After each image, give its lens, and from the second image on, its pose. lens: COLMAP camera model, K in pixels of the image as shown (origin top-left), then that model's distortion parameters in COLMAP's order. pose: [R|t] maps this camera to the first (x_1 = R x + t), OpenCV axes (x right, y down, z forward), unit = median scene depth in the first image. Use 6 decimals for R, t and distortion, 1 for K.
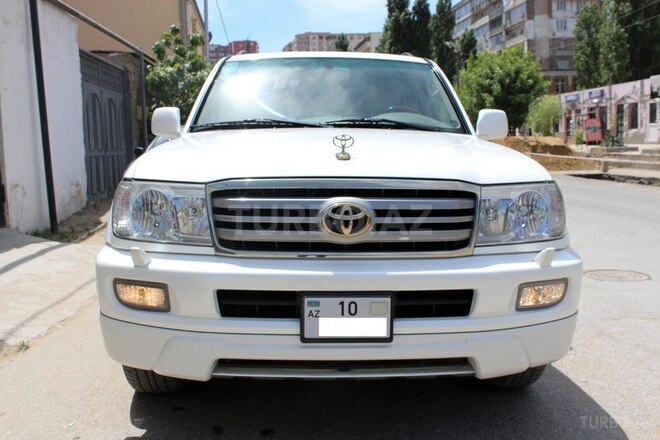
lens RADIAL K [[630.3, 0, 327.9], [0, 630.3, 222.0], [0, 0, 1]] dist [-0.010481, 0.000000]
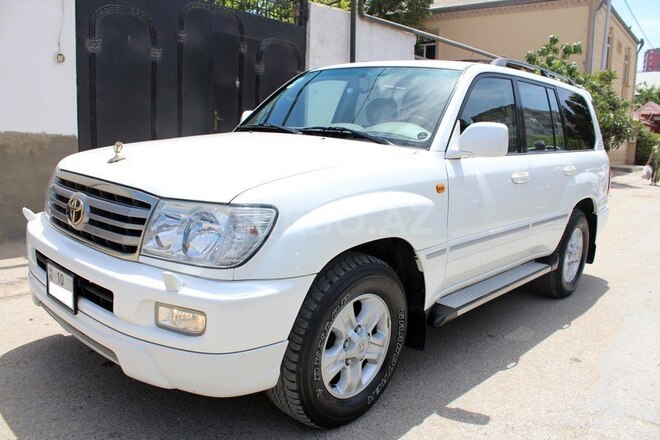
lens RADIAL K [[543.8, 0, 330.4], [0, 543.8, 220.5], [0, 0, 1]] dist [-0.130577, 0.065650]
pose [[0.706976, 0.163374, -0.688109, 1.052881], [-0.142633, 0.985897, 0.087533, -0.139100], [0.692705, 0.036263, 0.720308, 0.568848]]
